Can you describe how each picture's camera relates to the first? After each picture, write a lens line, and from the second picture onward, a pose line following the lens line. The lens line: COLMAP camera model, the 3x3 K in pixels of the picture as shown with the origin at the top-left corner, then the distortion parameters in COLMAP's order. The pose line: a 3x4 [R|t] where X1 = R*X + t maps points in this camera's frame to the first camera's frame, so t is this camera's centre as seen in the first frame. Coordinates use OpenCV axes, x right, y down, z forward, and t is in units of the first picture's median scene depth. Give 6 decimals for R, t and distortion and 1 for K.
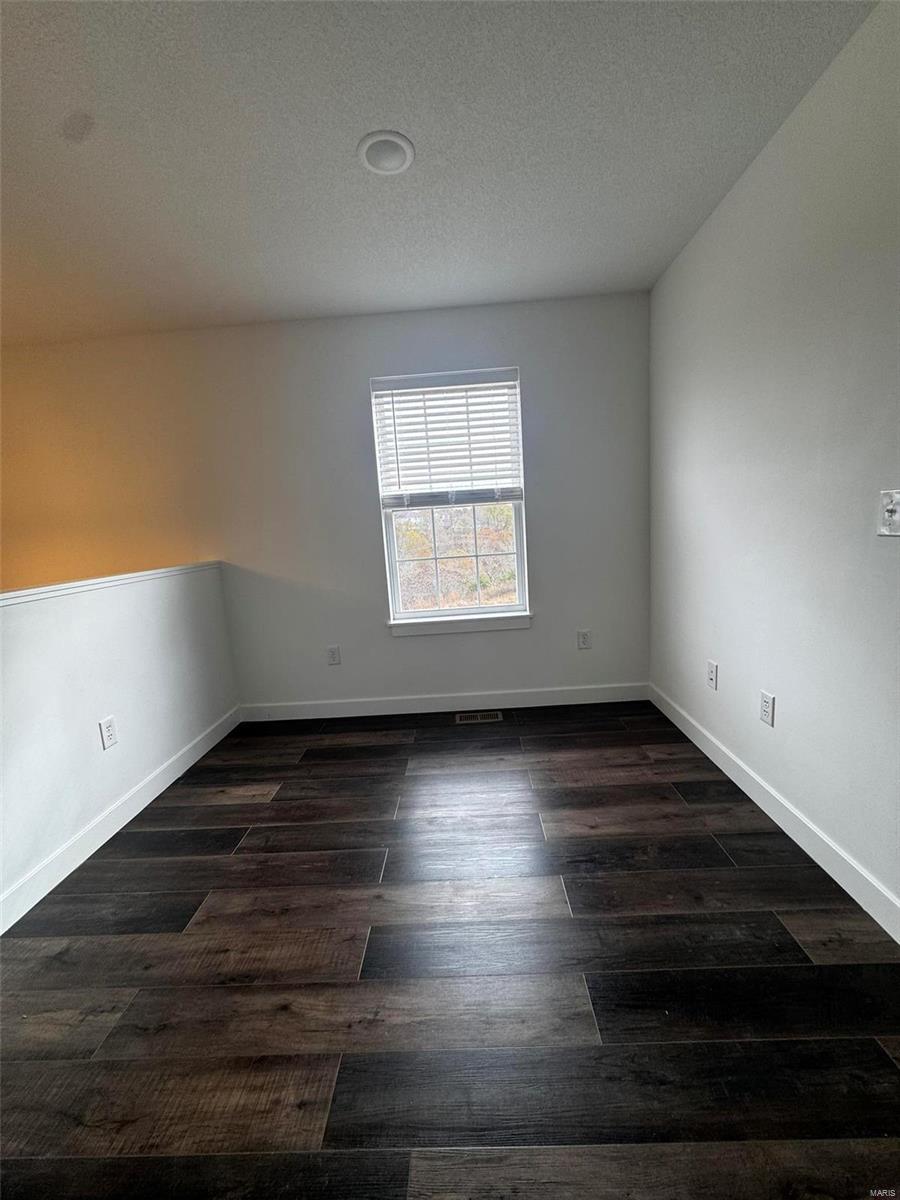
lens RADIAL K [[477.8, 0, 451.8], [0, 477.8, 598.7], [0, 0, 1]] dist [-0.002395, 0.000377]
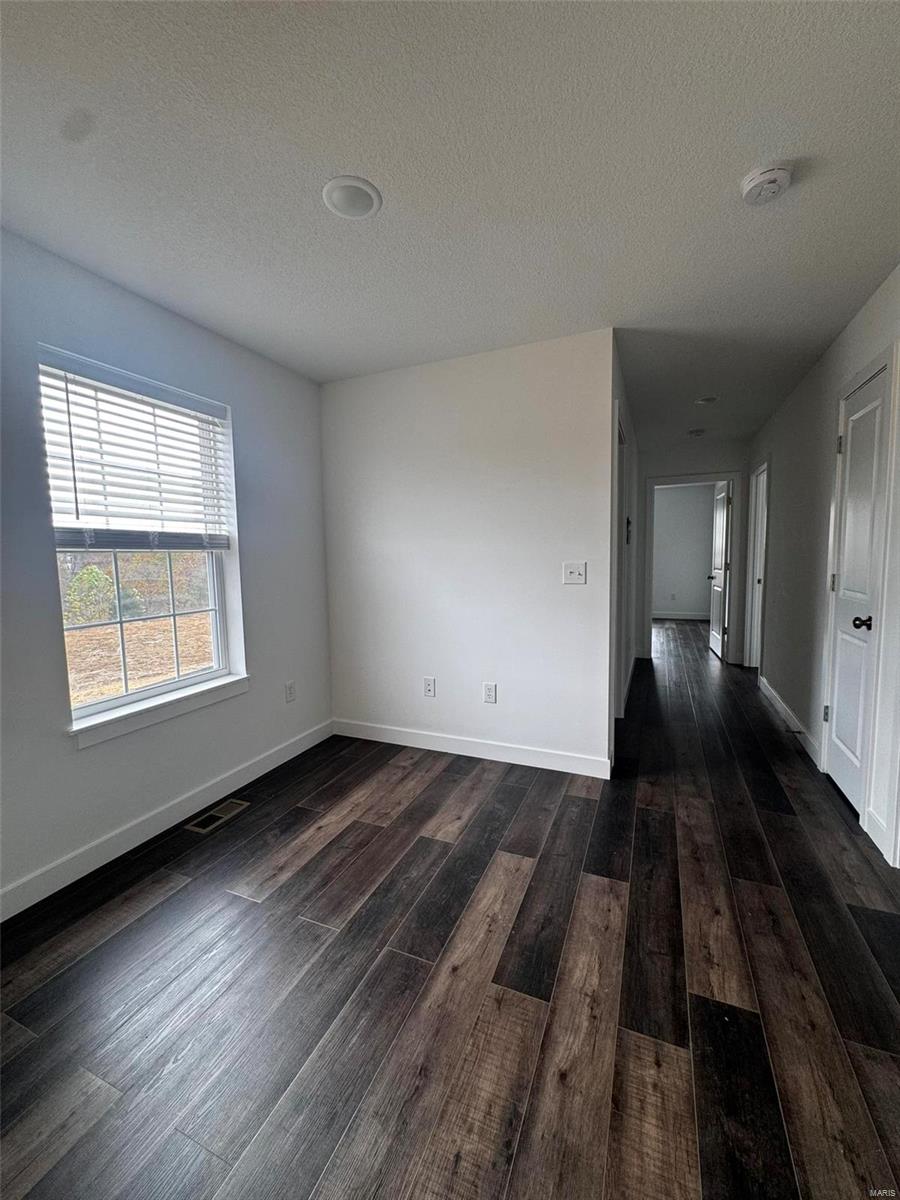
lens RADIAL K [[477.8, 0, 451.8], [0, 477.8, 598.7], [0, 0, 1]] dist [-0.002395, 0.000377]
pose [[0.370565, -0.022600, 0.928531, -1.166263], [0.137233, 0.990064, -0.030671, -0.068216], [-0.918612, 0.138791, 0.369985, 0.657789]]
